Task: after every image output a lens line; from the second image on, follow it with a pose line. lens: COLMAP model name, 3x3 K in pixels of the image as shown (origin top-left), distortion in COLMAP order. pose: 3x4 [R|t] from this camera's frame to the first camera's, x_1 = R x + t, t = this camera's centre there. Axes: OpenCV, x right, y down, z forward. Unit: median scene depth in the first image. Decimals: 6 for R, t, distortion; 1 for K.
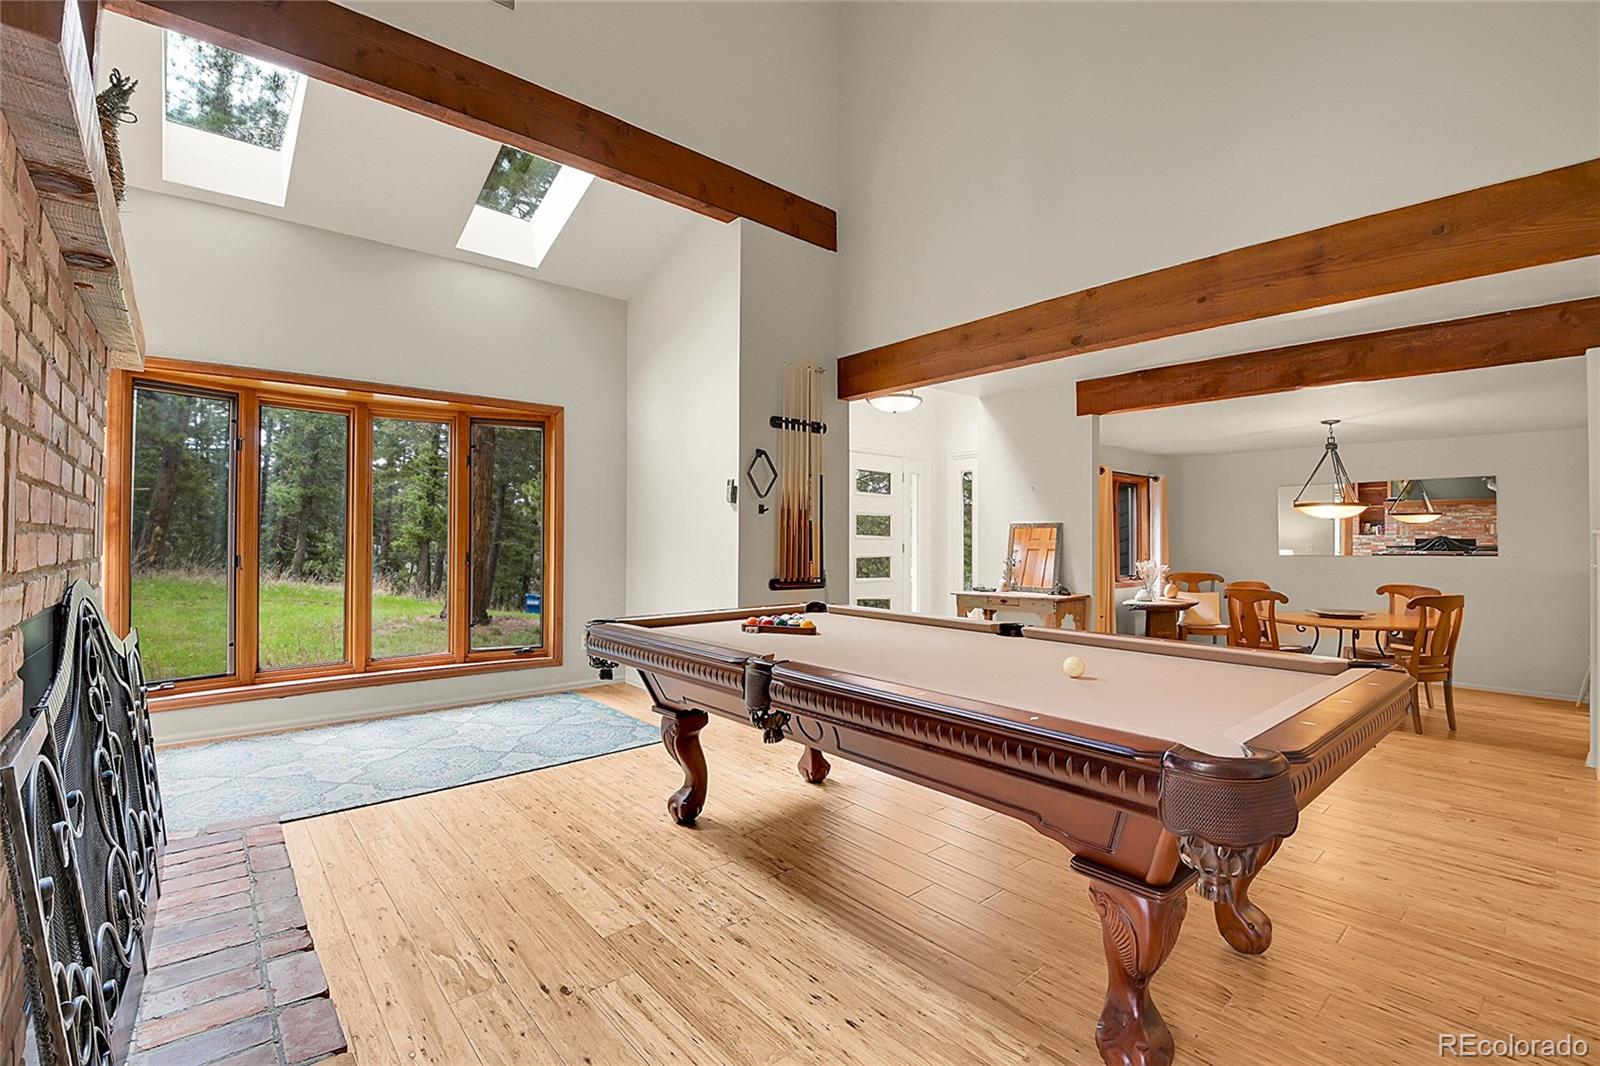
lens RADIAL K [[709.2, 0, 791.8], [0, 709.2, 526.1], [0, 0, 1]] dist [0.006543, -0.020397]
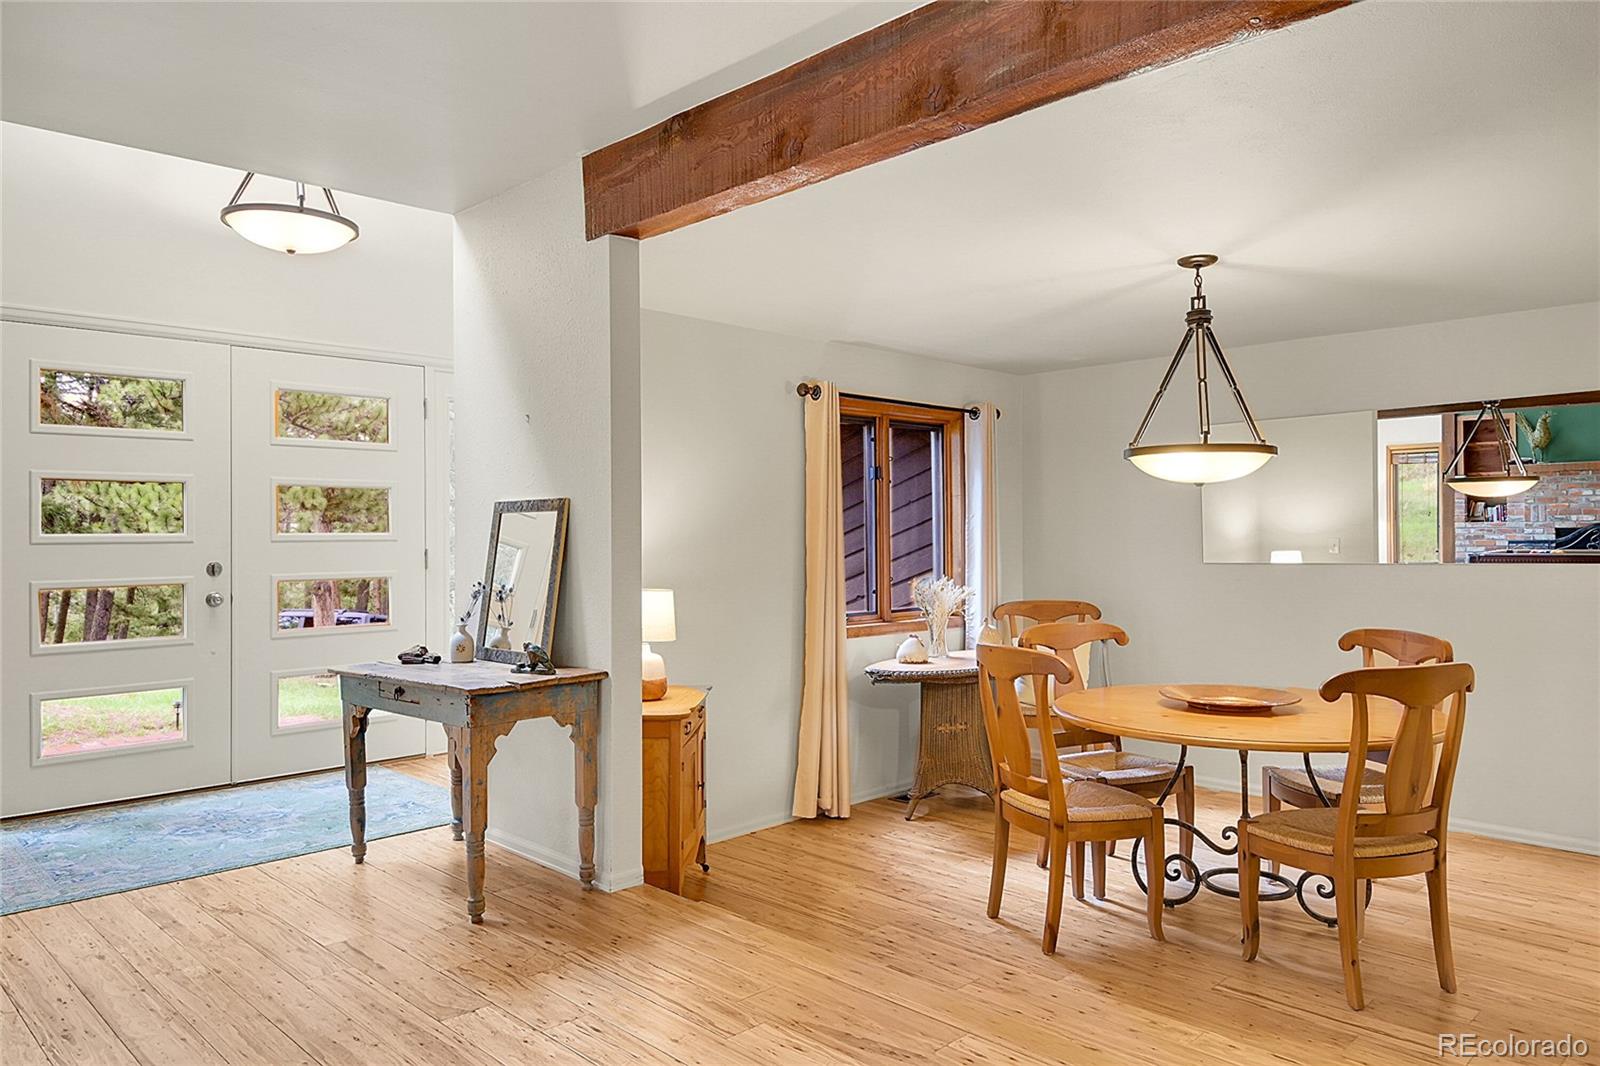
lens RADIAL K [[1083.7, 0, 800.0], [0, 1083.7, 533.0], [0, 0, 1]] dist [0.017300, -0.004692]
pose [[0.997689, -0.010794, 0.067079, 0.476721], [0.009864, 0.999851, 0.014181, 0.007517], [-0.067222, -0.013486, 0.997647, 0.352427]]
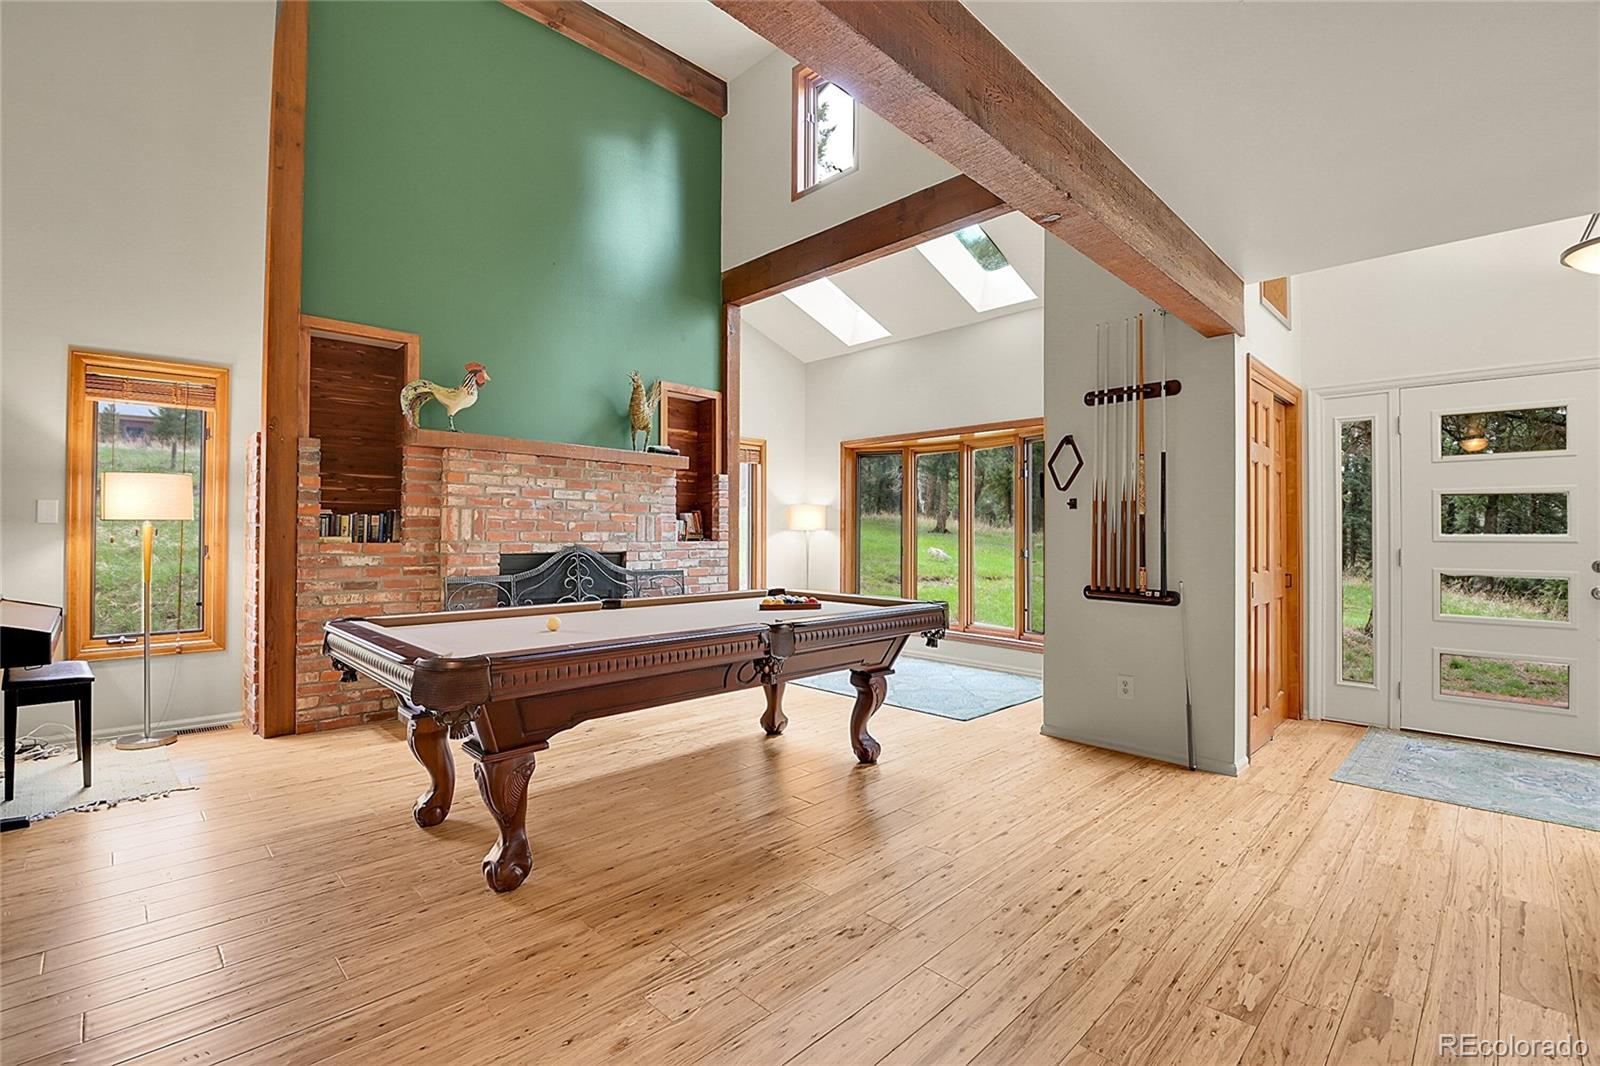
lens RADIAL K [[709.2, 0, 791.8], [0, 709.2, 526.1], [0, 0, 1]] dist [0.006543, -0.020397]
pose [[0.047767, -0.016868, -0.998716, 0.773293], [0.011982, 0.999795, -0.016313, 0.012872], [0.998787, -0.011188, 0.047959, 0.585117]]
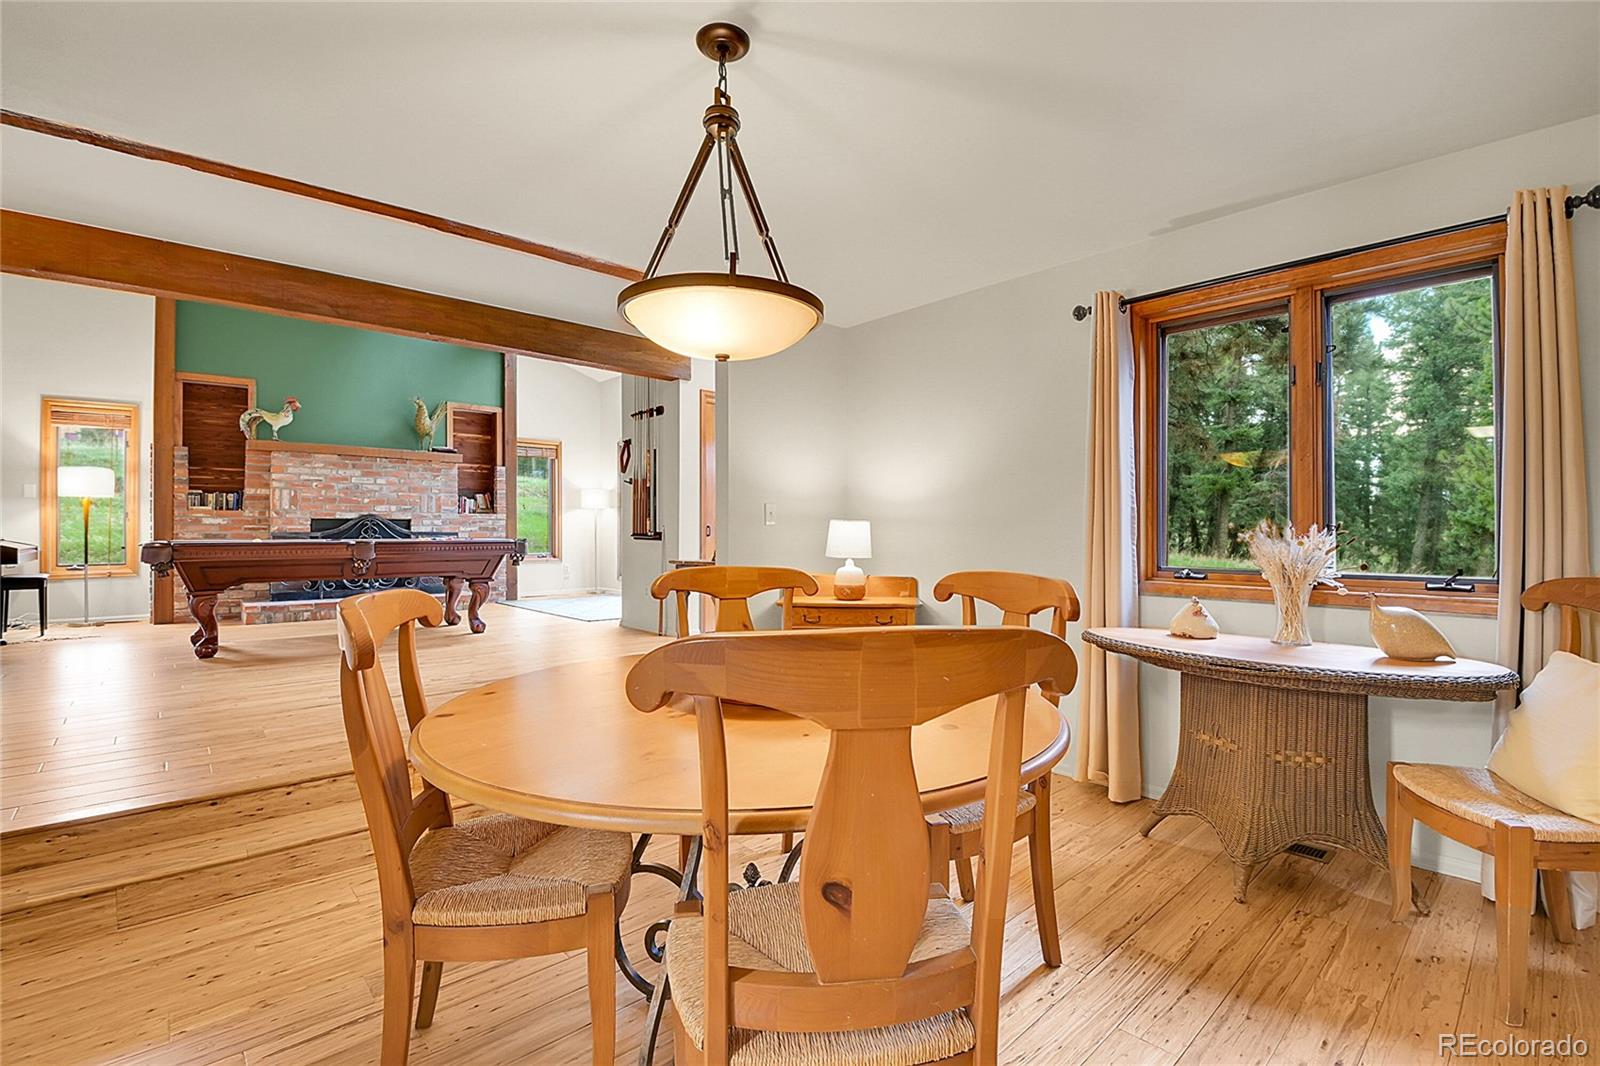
lens RADIAL K [[707.2, 0, 800.0], [0, 707.2, 533.0], [0, 0, 1]] dist [-0.036747, -0.000460]
pose [[0.030859, 0.000171, -0.999524, 1.298091], [0.017152, 0.999853, 0.000700, 0.078728], [0.999377, -0.017166, 0.030851, 1.232025]]
